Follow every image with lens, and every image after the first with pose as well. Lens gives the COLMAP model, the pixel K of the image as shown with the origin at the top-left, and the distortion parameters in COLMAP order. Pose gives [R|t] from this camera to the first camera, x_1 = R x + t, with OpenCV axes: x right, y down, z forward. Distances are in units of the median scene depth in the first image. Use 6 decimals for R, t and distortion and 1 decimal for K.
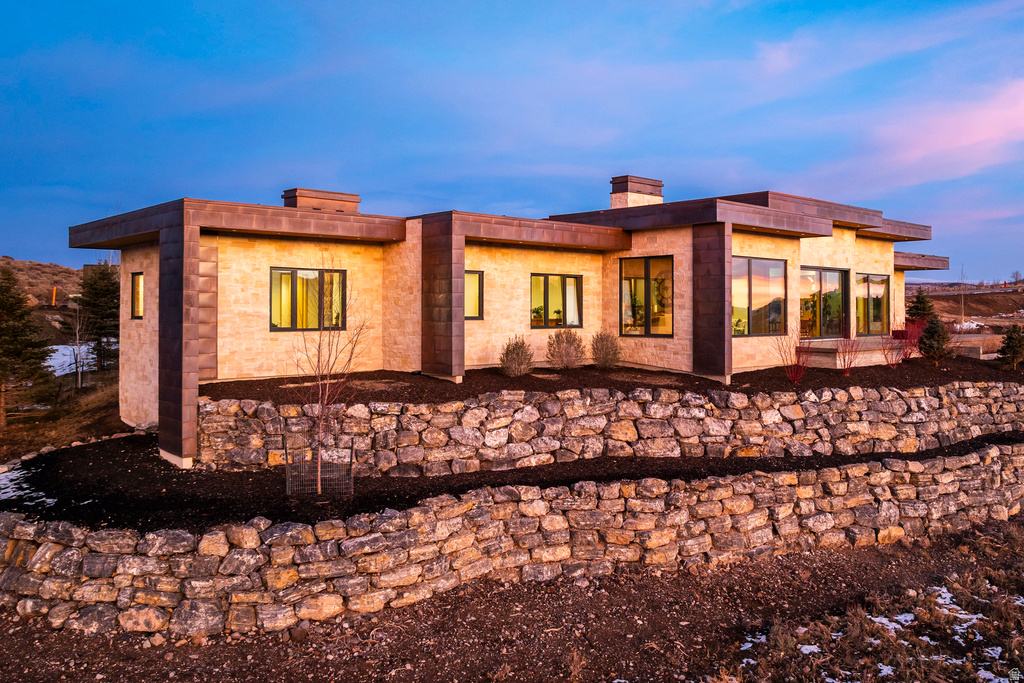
lens RADIAL K [[876.8, 0, 598.4], [0, 876.8, 310.1], [0, 0, 1]] dist [-0.038913, -0.001511]
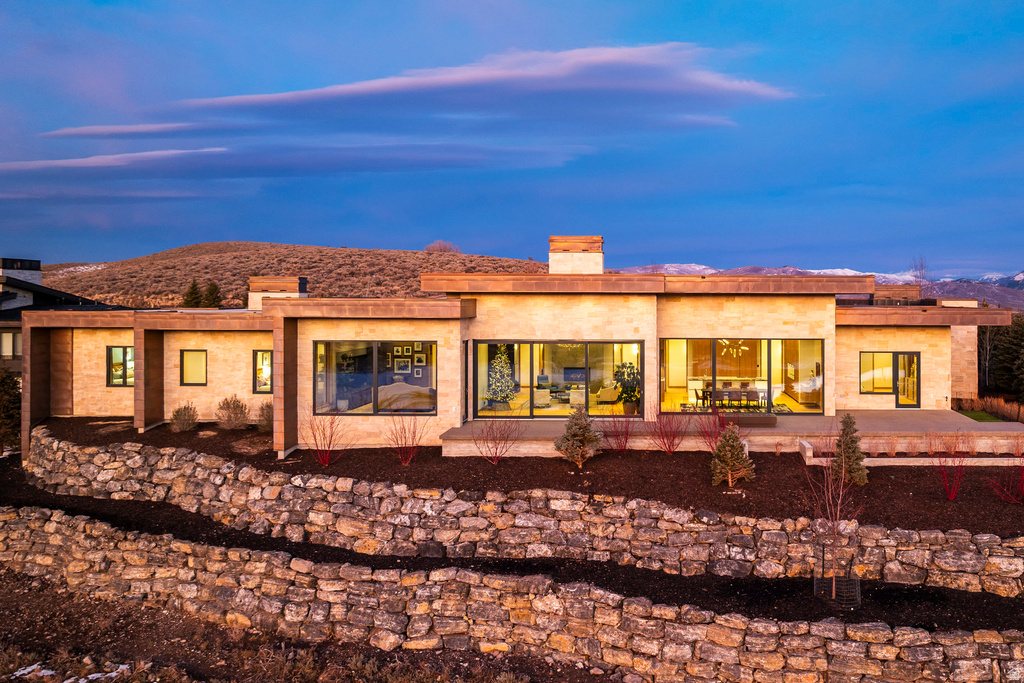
lens RADIAL K [[877.1, 0, 666.8], [0, 877.1, 334.6], [0, 0, 1]] dist [-0.038147, 0.000374]
pose [[0.701500, 0.033124, -0.711900, 1.479837], [-0.003882, 0.999082, 0.042661, -0.143946], [0.712659, -0.027163, 0.700984, 0.650823]]
